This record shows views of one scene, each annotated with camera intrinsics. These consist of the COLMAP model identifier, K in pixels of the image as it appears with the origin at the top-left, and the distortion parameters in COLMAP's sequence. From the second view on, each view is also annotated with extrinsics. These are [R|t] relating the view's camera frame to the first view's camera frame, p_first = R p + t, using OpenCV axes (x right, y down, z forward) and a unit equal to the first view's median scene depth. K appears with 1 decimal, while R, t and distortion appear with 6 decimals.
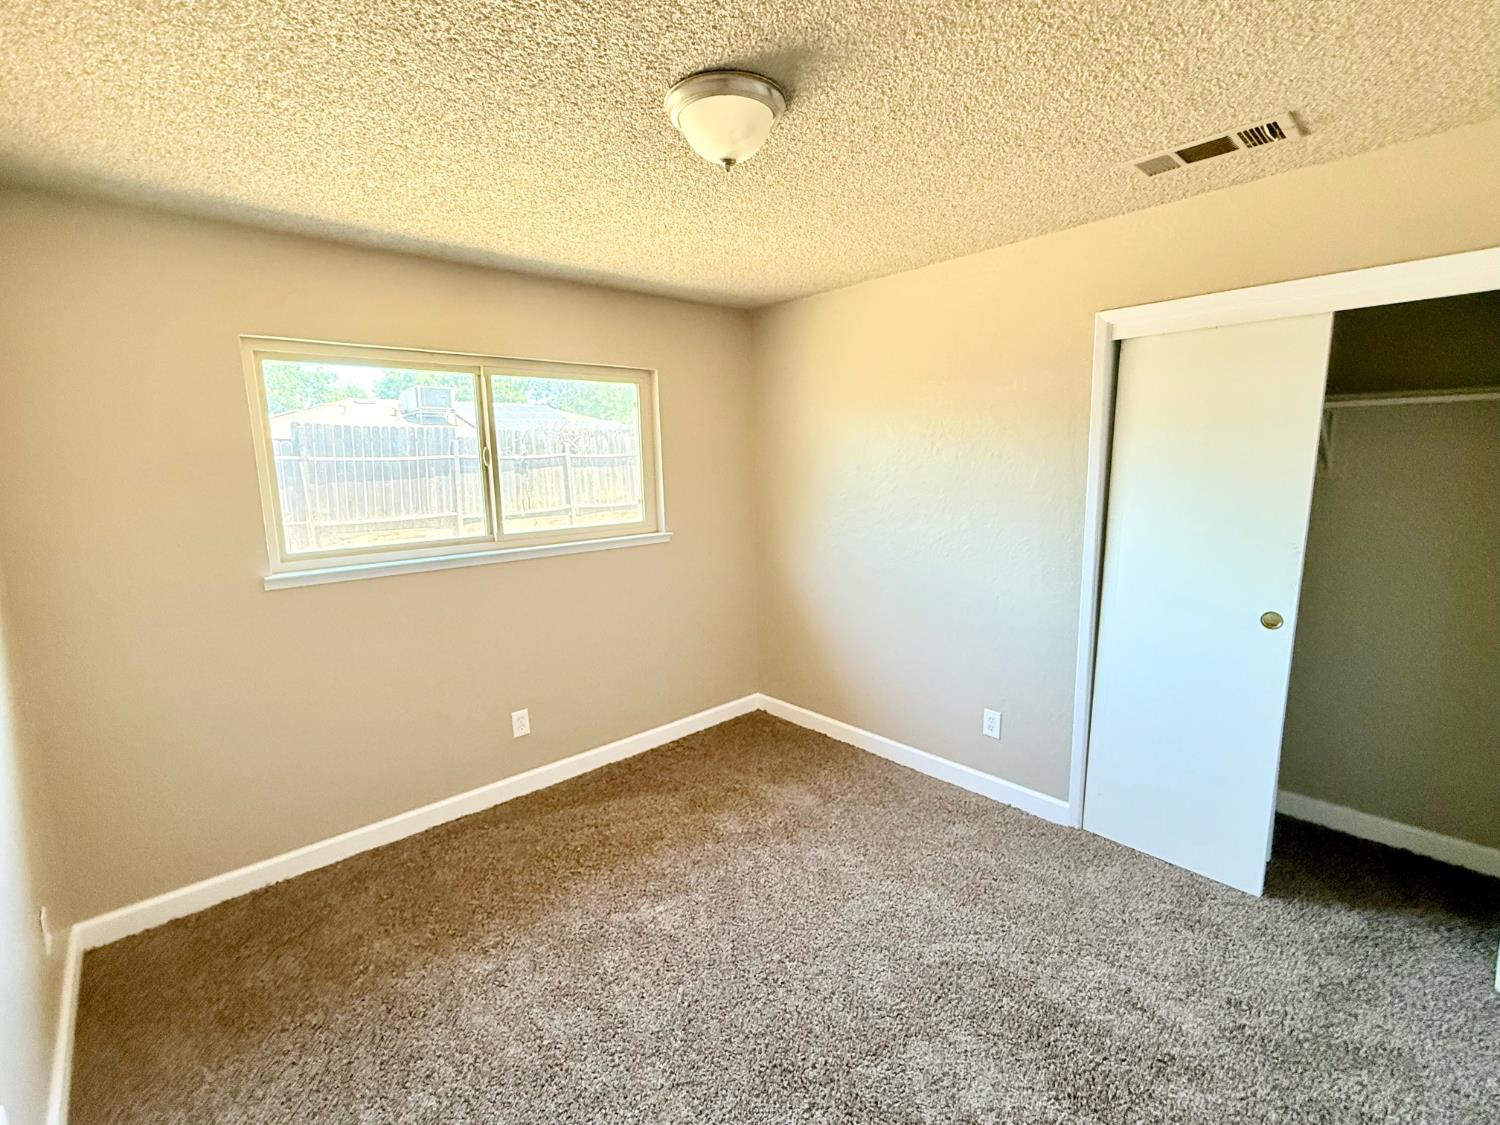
lens RADIAL K [[655.7, 0, 746.8], [0, 655.7, 560.0], [0, 0, 1]] dist [-0.002494, 0.000058]
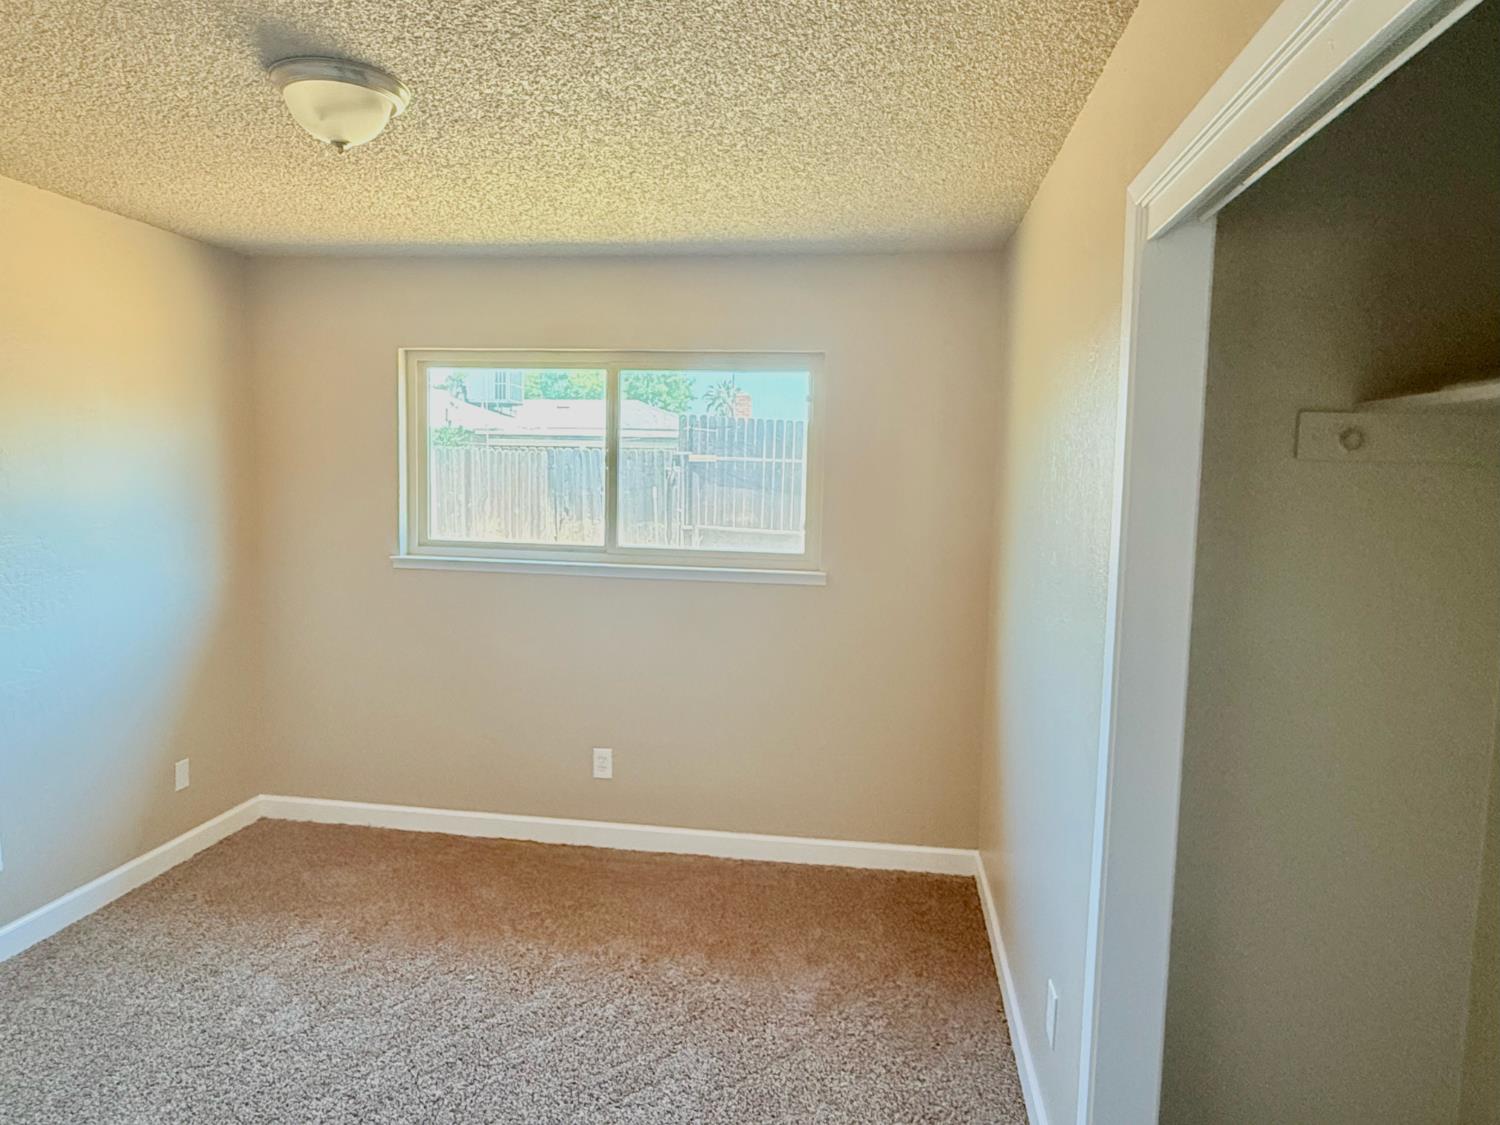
lens RADIAL K [[931.0, 0, 765.5], [0, 931.0, 563.1], [0, 0, 1]] dist [0.006684, 0.000818]
pose [[0.650459, 0.111274, -0.751346, 0.697488], [-0.155333, 0.987792, 0.011816, -0.062808], [0.743488, 0.109023, 0.659802, 0.312436]]
